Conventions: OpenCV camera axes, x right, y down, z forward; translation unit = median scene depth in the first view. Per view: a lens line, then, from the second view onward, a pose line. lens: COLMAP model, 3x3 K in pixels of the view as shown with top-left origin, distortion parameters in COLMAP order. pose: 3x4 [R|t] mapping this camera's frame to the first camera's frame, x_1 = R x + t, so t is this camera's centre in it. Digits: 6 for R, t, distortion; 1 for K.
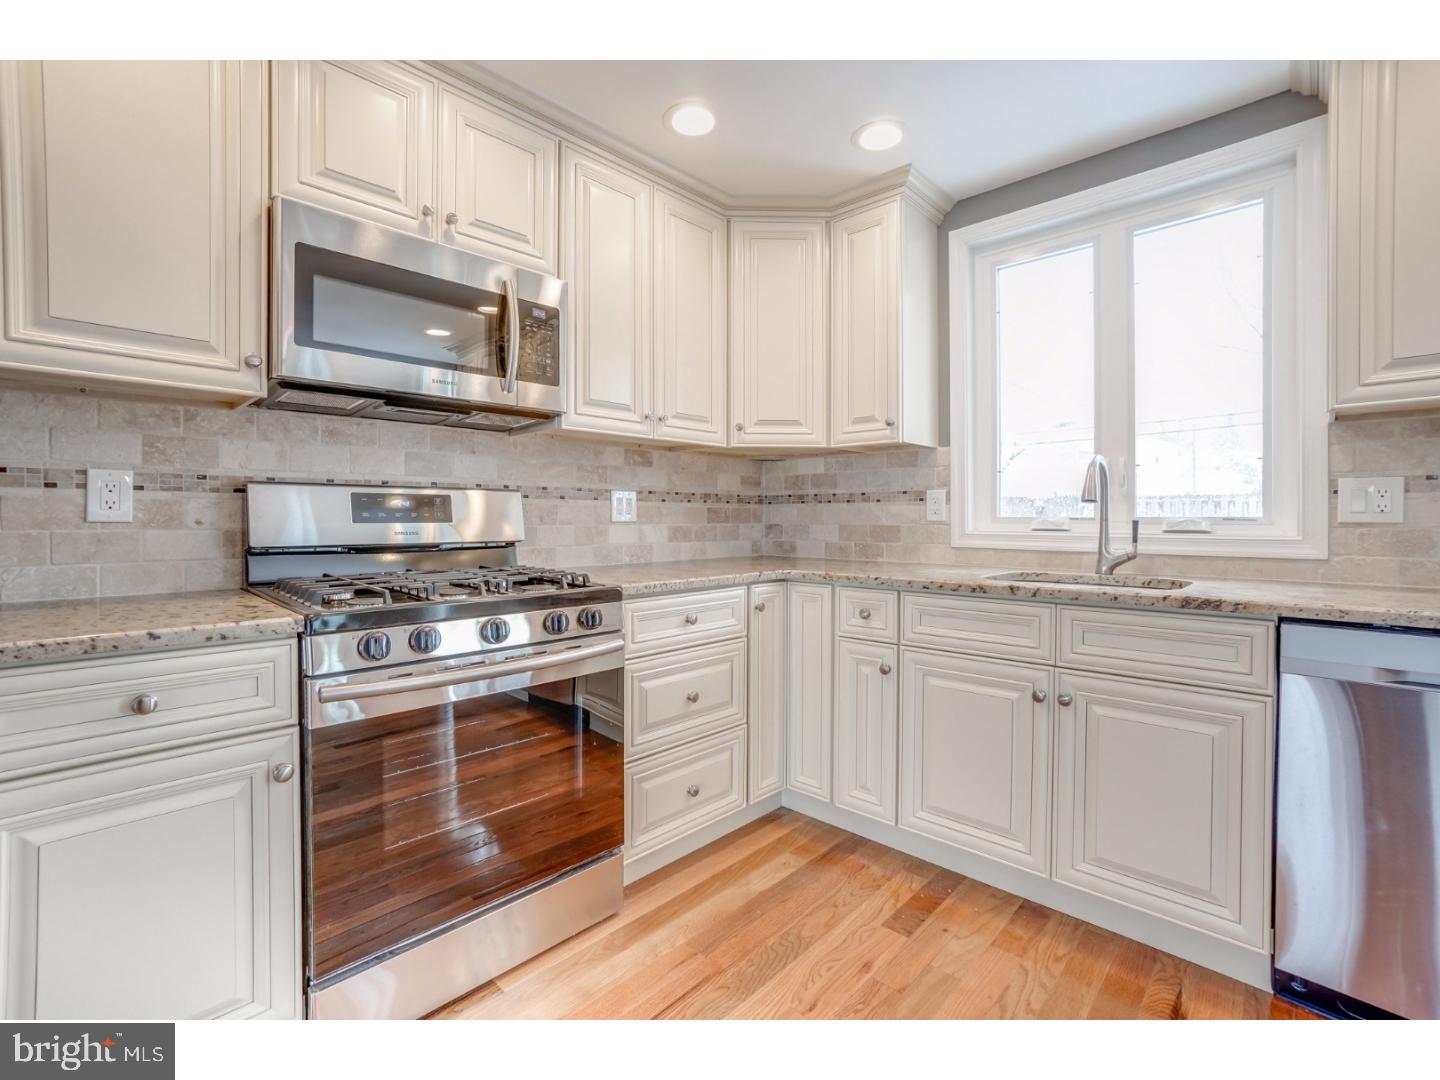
lens RADIAL K [[665.6, 0, 711.8], [0, 665.6, 523.2], [0, 0, 1]] dist [-0.027093, 0.001149]
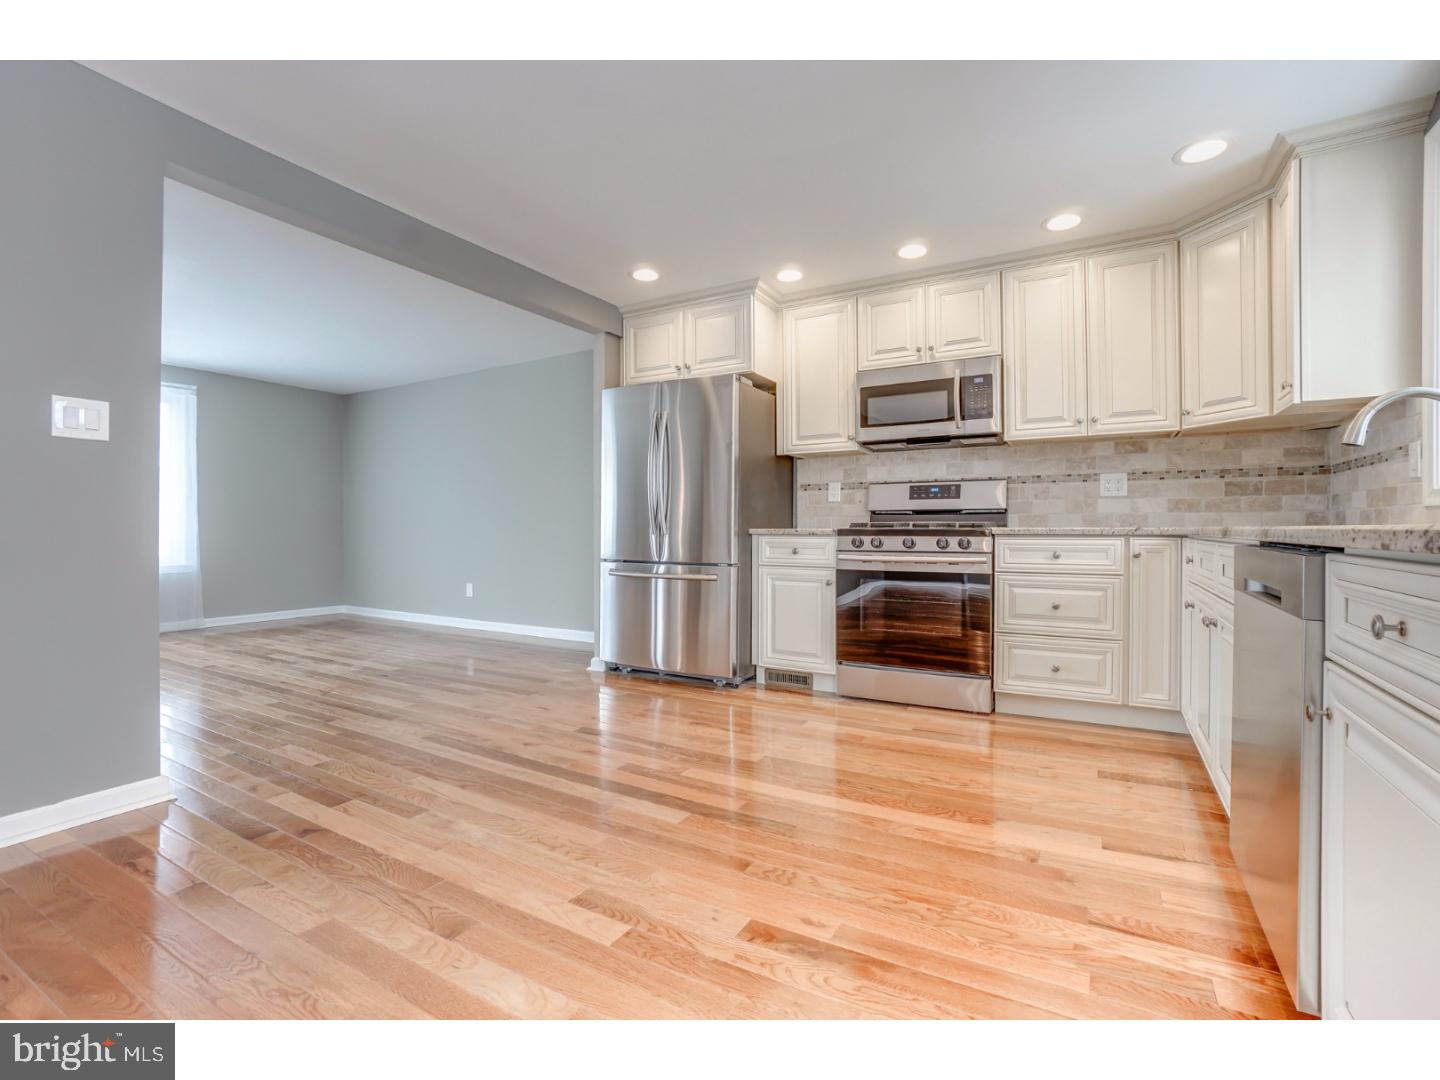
lens RADIAL K [[628.2, 0, 728.3], [0, 628.2, 529.4], [0, 0, 1]] dist [-0.033587, 0.007955]
pose [[0.260587, -0.000864, -0.965450, 1.077718], [-0.005493, 0.999982, -0.002378, 0.087890], [0.965435, 0.005923, 0.260578, -0.088312]]
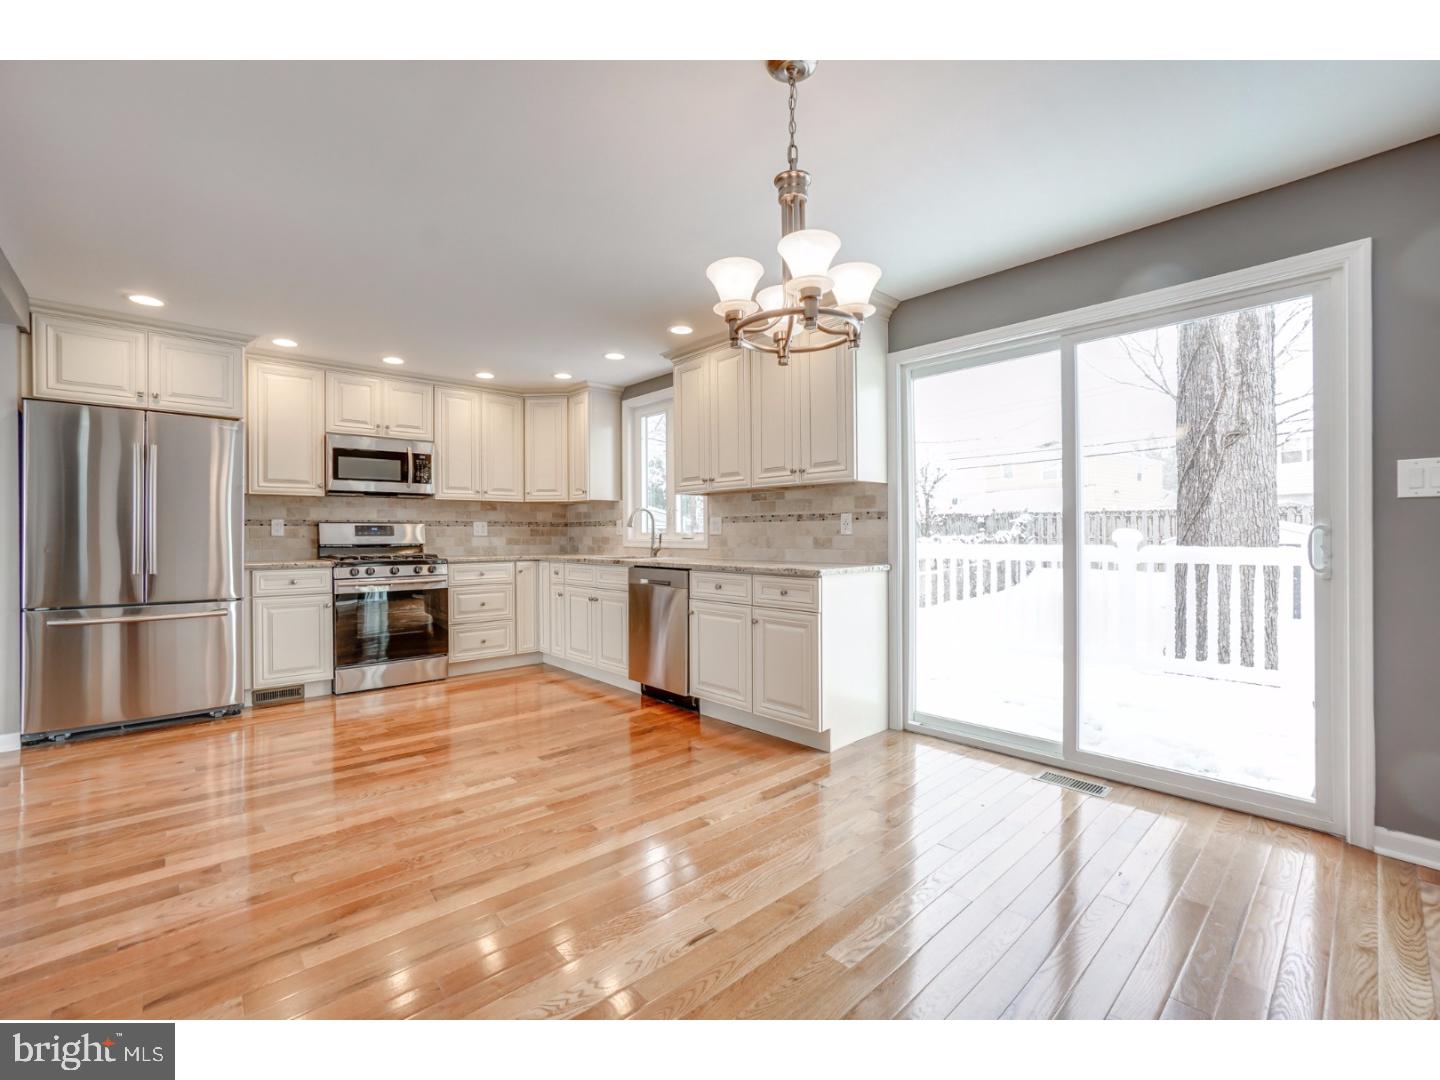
lens RADIAL K [[628.2, 0, 681.0], [0, 628.2, 539.4], [0, 0, 1]] dist [-0.033587, 0.007955]
pose [[0.995614, -0.004568, -0.093445, 0.899263], [0.004576, 0.999990, -0.000128, 0.016349], [0.093445, -0.000300, 0.995624, -1.249689]]
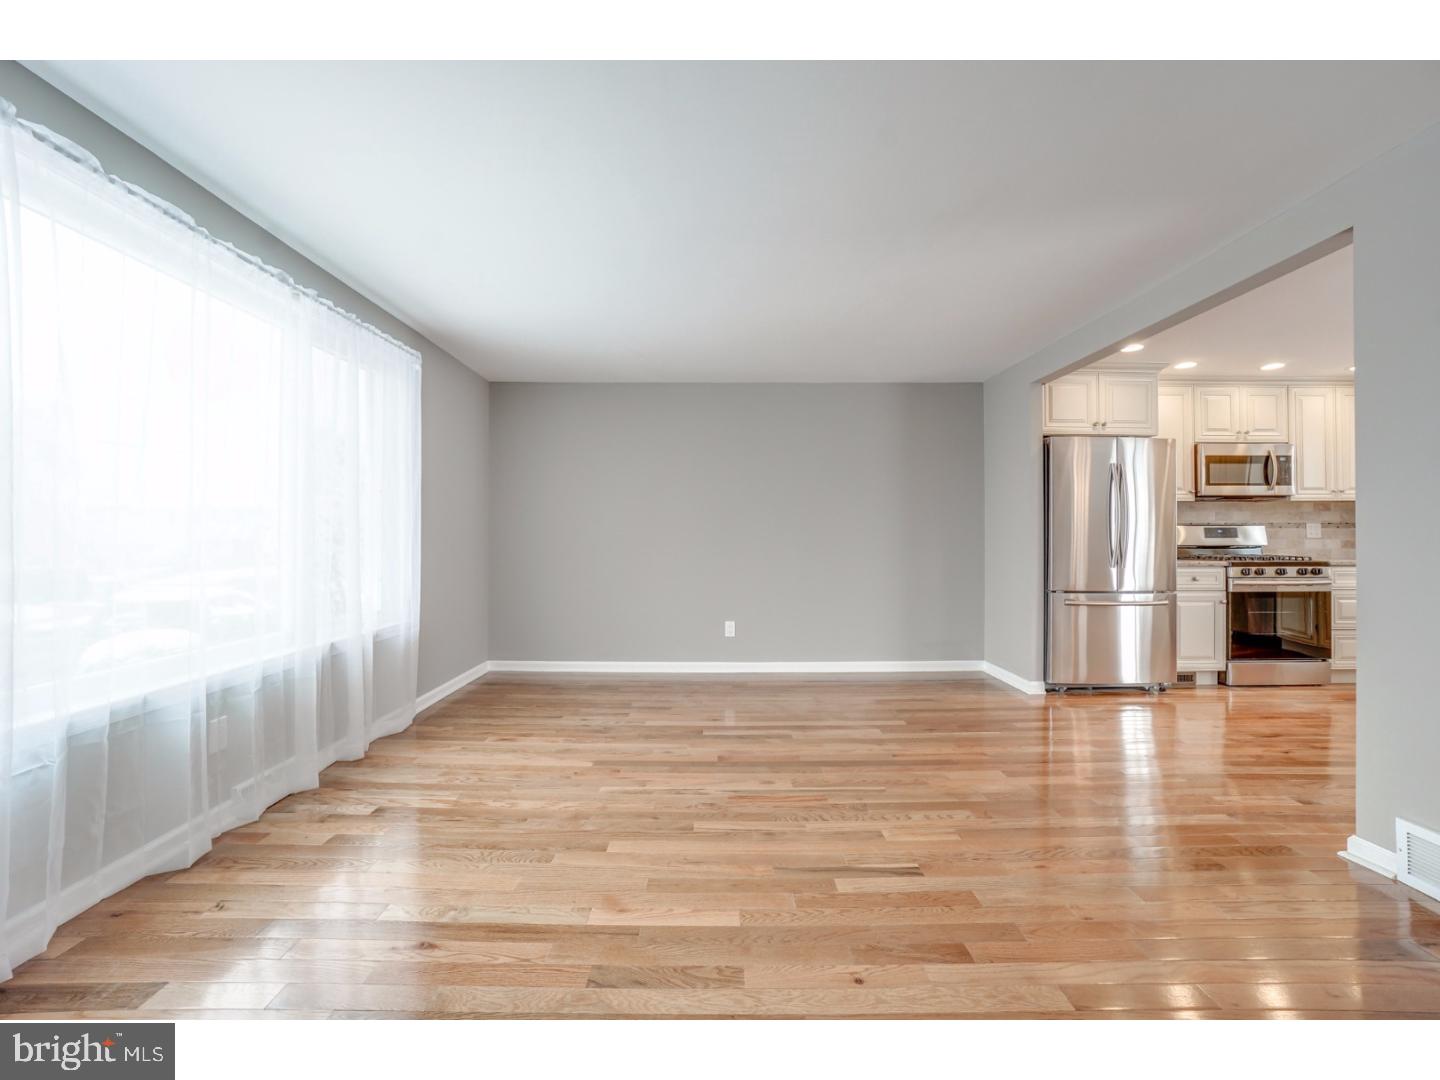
lens RADIAL K [[628.2, 0, 720.4], [0, 628.2, 533.2], [0, 0, 1]] dist [-0.033587, 0.007955]
pose [[0.698969, -0.007869, -0.715108, -0.071472], [-0.004032, 0.999880, -0.014943, 0.023355], [0.715140, 0.013328, 0.698854, -2.081213]]
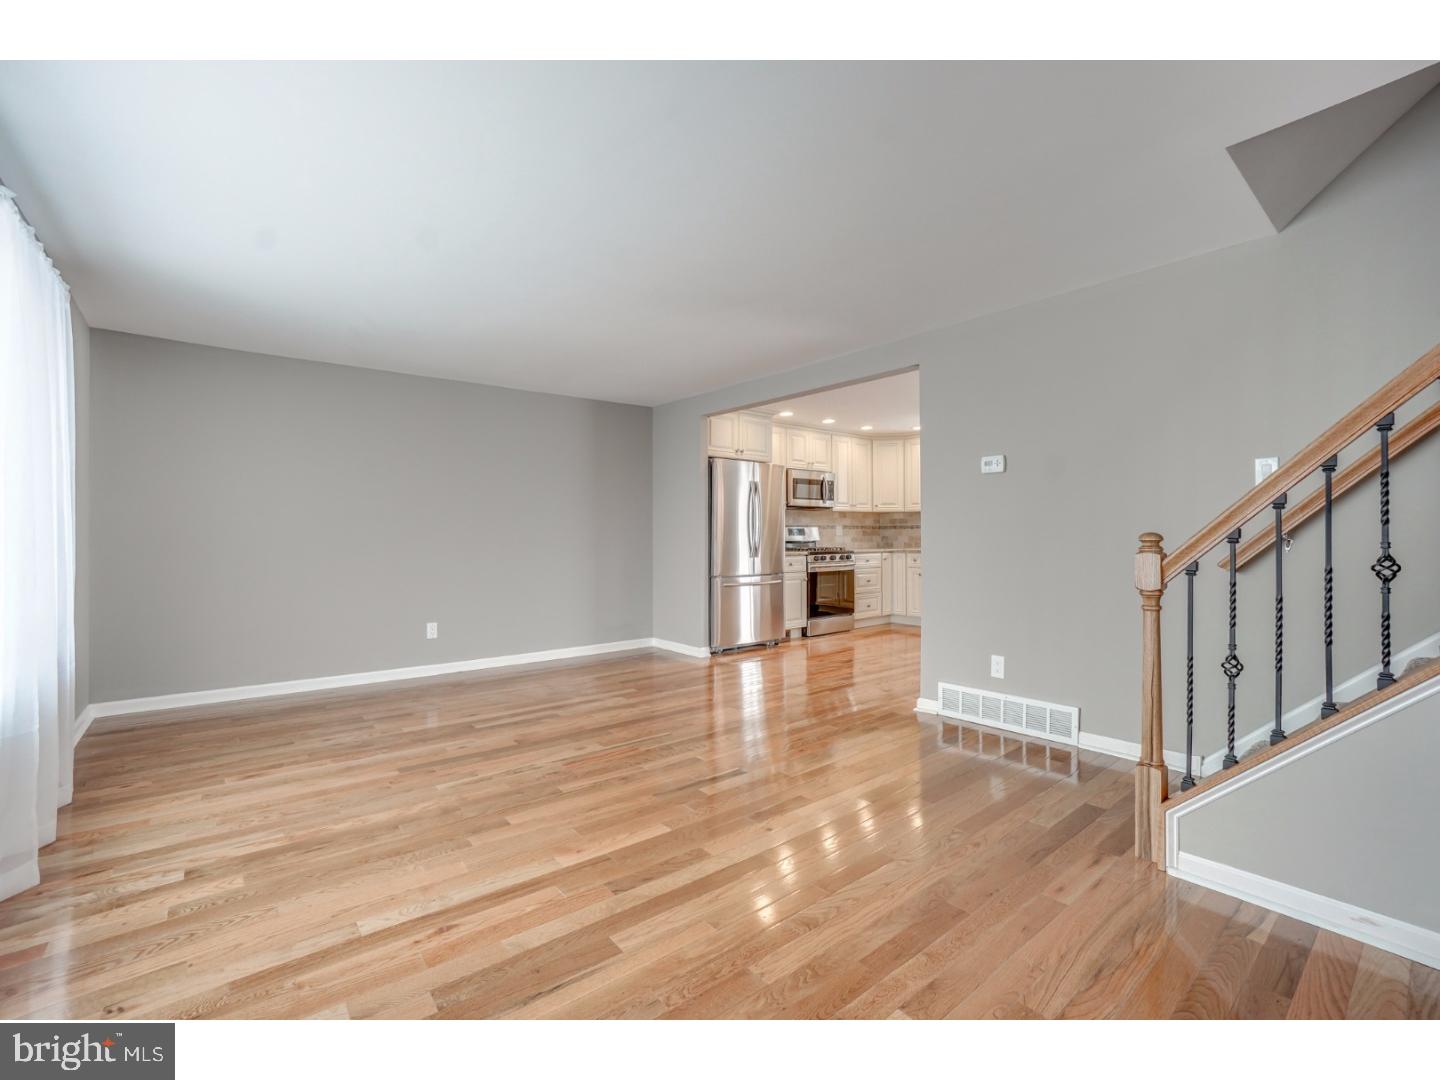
lens RADIAL K [[628.2, 0, 728.2], [0, 628.2, 536.5], [0, 0, 1]] dist [-0.033587, 0.007955]
pose [[0.994003, -0.006984, -0.109133, -0.410316], [0.006004, 0.999939, -0.009310, 0.033414], [0.109192, 0.008598, 0.993984, -2.524306]]
